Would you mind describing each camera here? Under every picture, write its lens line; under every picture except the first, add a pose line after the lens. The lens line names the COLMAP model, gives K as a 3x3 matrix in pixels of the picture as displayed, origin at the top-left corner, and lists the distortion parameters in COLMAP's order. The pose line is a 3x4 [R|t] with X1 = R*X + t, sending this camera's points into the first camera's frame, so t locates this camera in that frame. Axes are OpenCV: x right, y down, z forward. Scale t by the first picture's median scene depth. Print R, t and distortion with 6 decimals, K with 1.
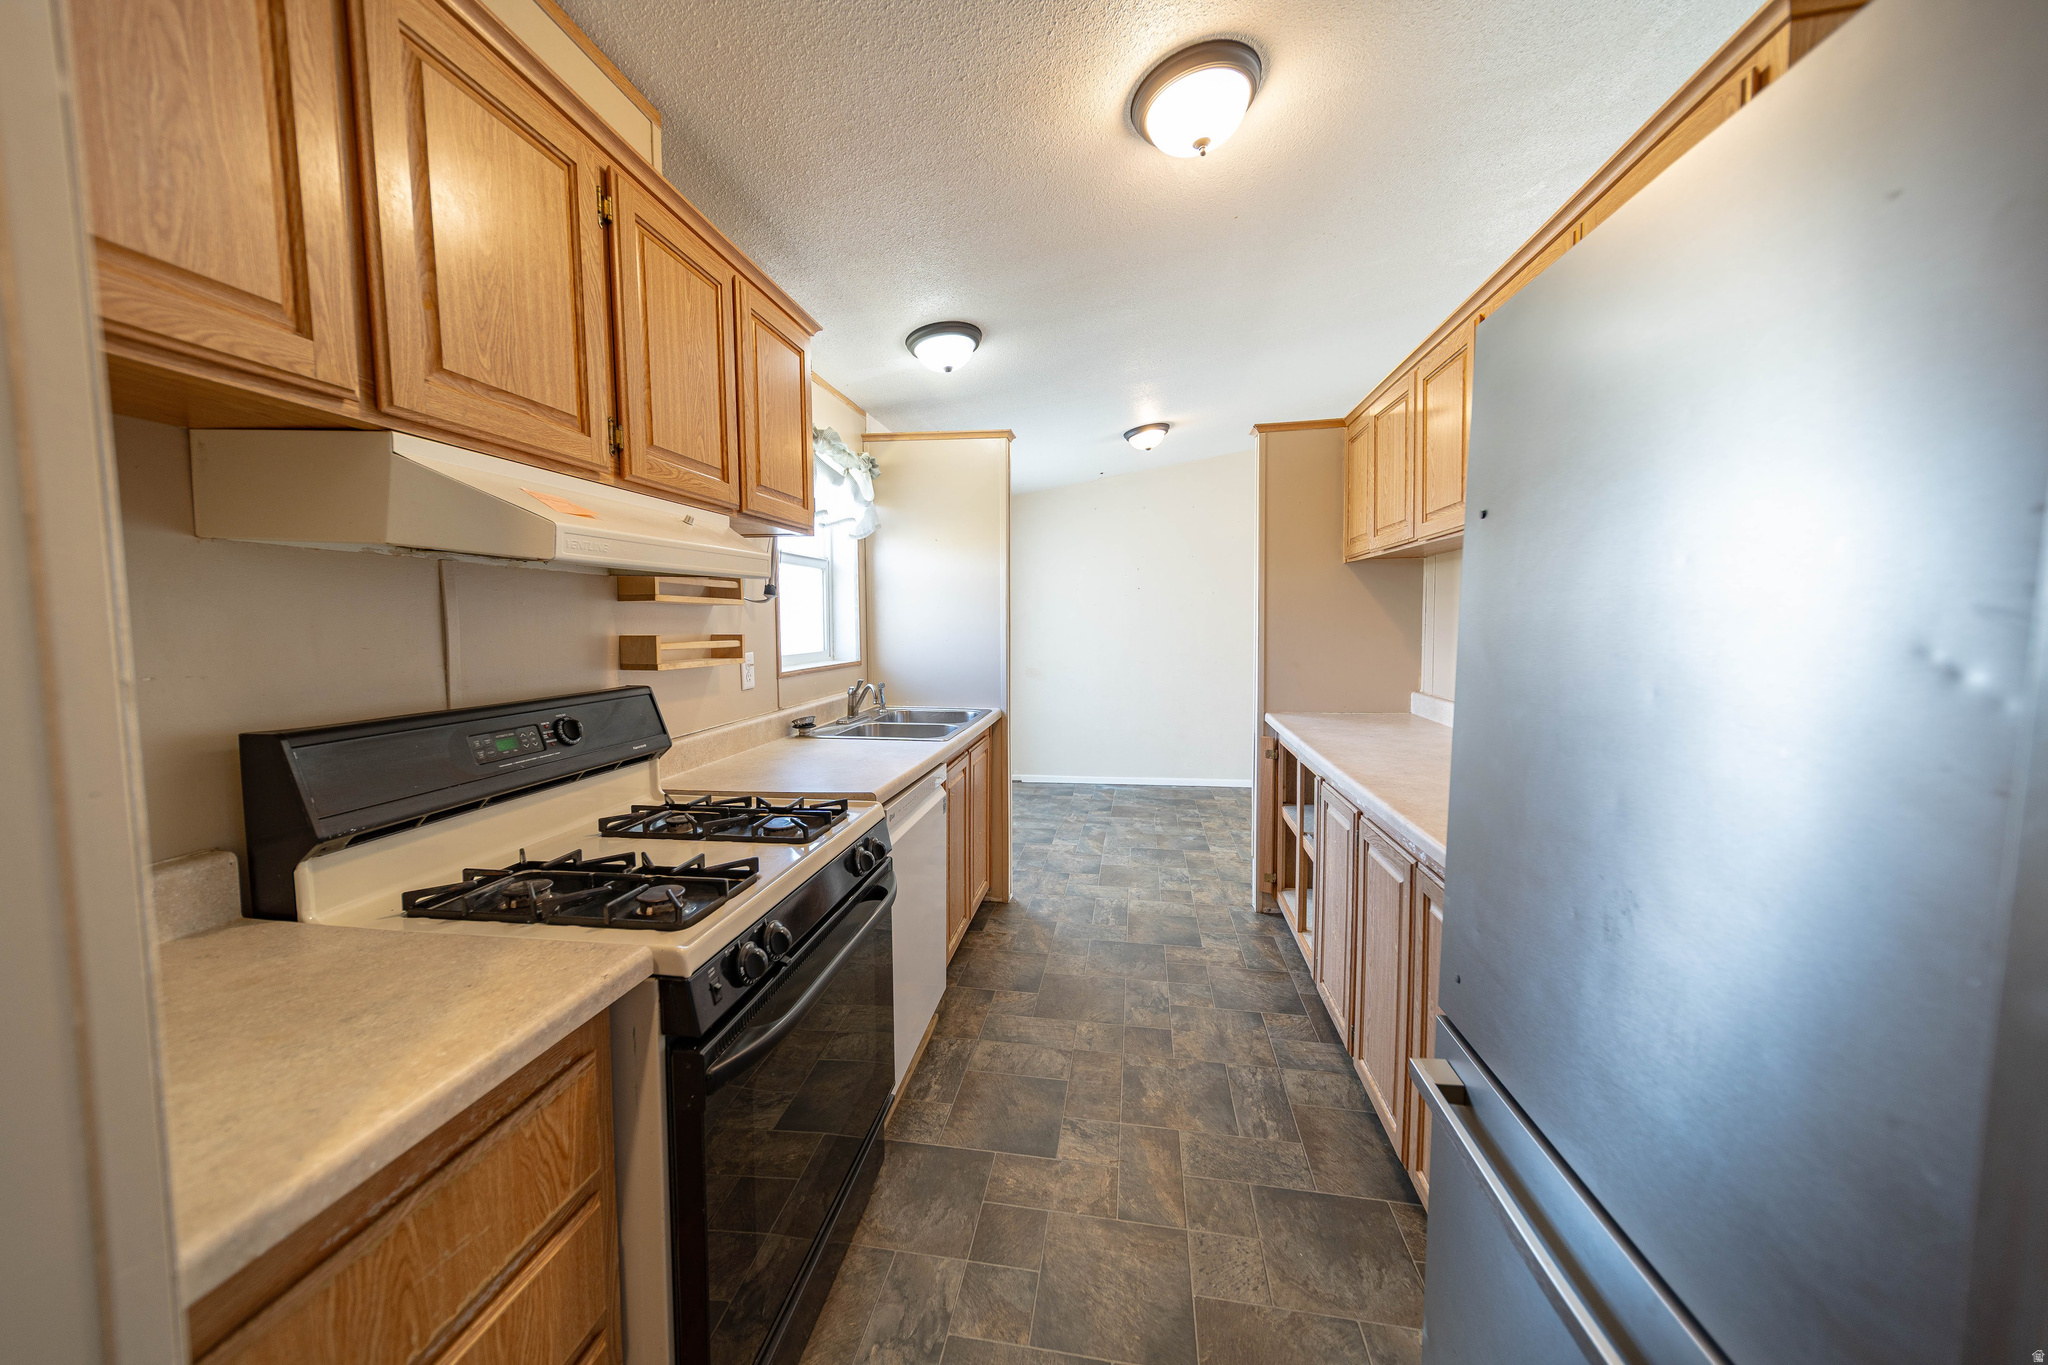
lens RADIAL K [[709.5, 0, 1022.1], [0, 709.5, 672.5], [0, 0, 1]] dist [0.004936, 0.000130]
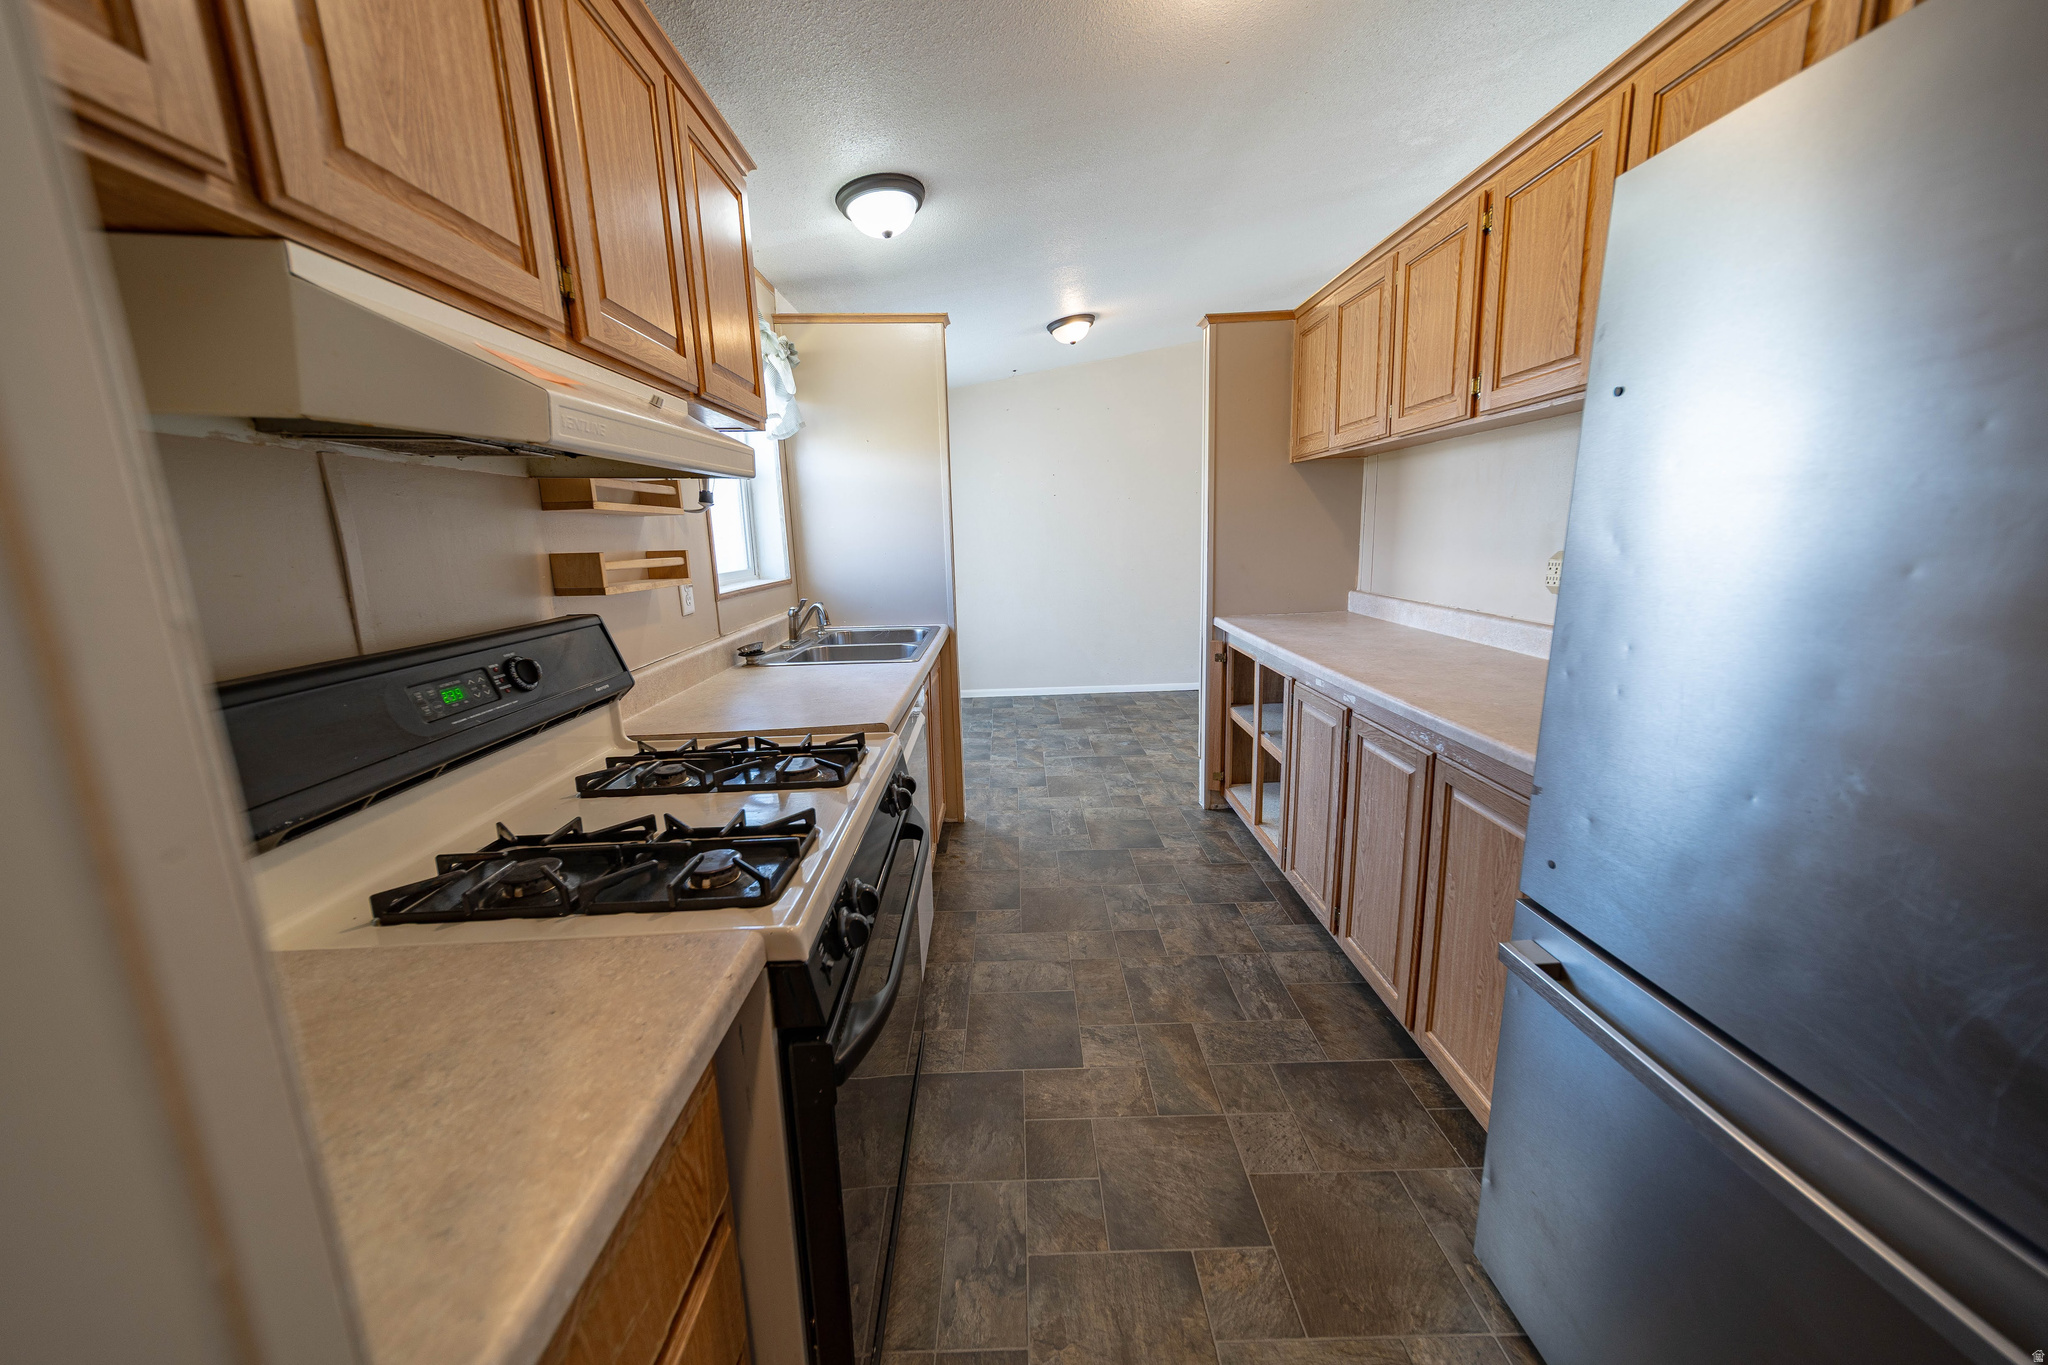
lens RADIAL K [[709.5, 0, 1022.1], [0, 709.5, 672.5], [0, 0, 1]] dist [0.004936, 0.000130]
pose [[0.984501, -0.055837, 0.166254, -0.174283], [0.035404, 0.991722, 0.123422, 0.001416], [-0.171769, -0.115624, 0.978329, 0.094791]]
